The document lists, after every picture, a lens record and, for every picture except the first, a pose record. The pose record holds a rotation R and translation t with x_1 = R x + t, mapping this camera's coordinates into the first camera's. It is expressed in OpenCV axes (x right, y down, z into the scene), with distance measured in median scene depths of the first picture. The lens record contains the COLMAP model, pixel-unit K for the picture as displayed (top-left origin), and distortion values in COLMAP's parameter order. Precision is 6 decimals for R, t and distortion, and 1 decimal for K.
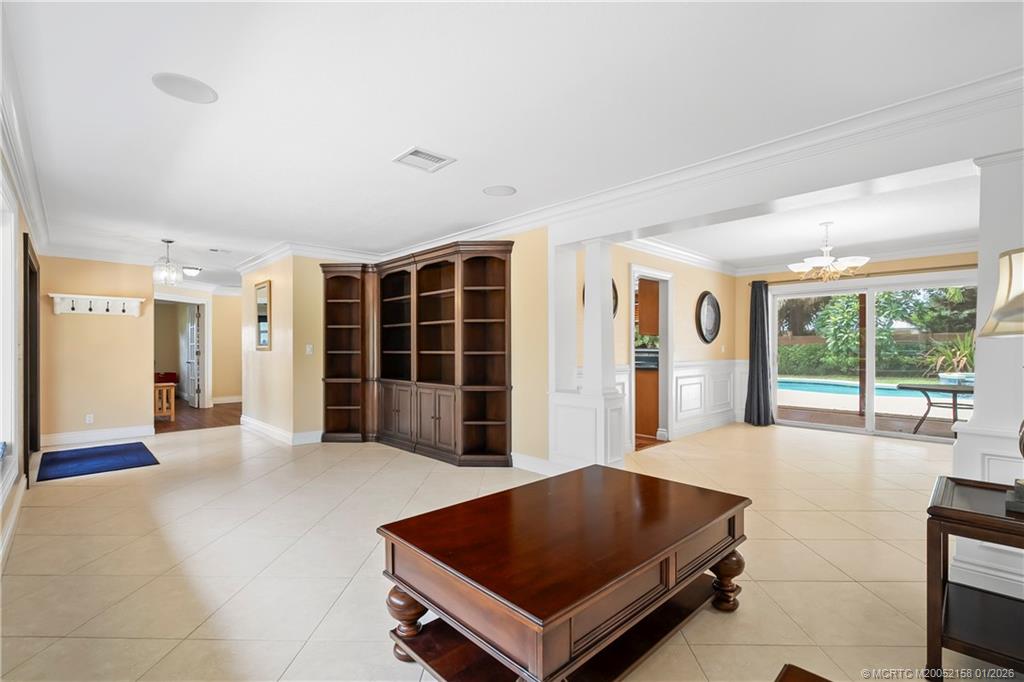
lens RADIAL K [[468.1, 0, 509.7], [0, 468.1, 345.3], [0, 0, 1]] dist [-0.001044, 0.000012]
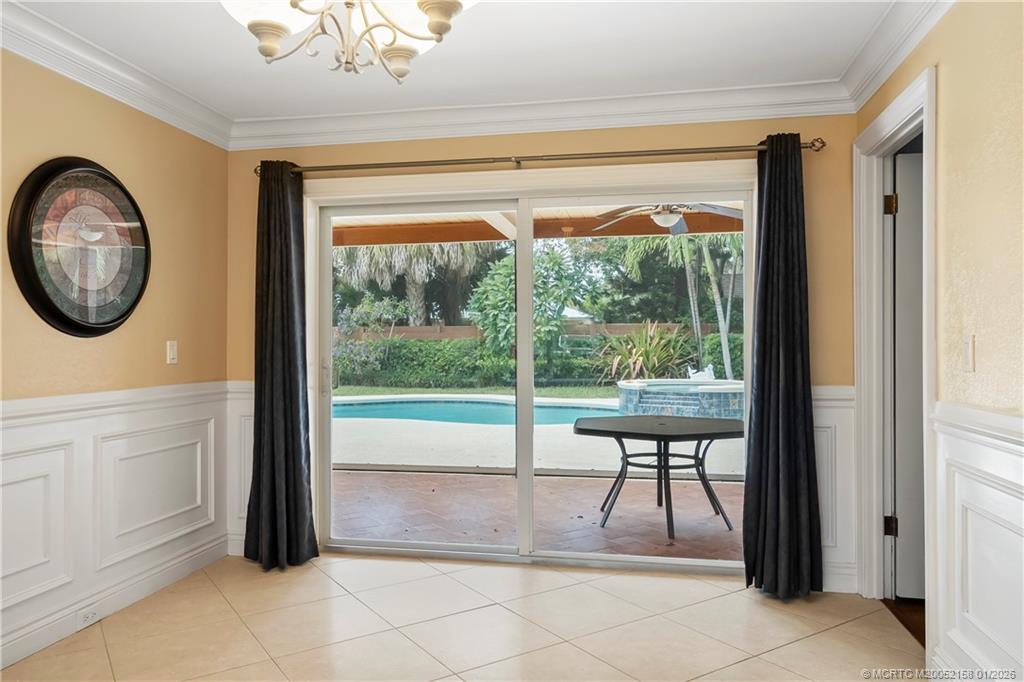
lens RADIAL K [[704.0, 0, 513.4], [0, 704.0, 340.4], [0, 0, 1]] dist [-0.000108, 0.000063]
pose [[0.816499, -0.001744, 0.577345, 0.162838], [0.002418, 0.999997, -0.000398, 0.000029], [-0.577342, 0.001721, 0.816500, 0.201147]]
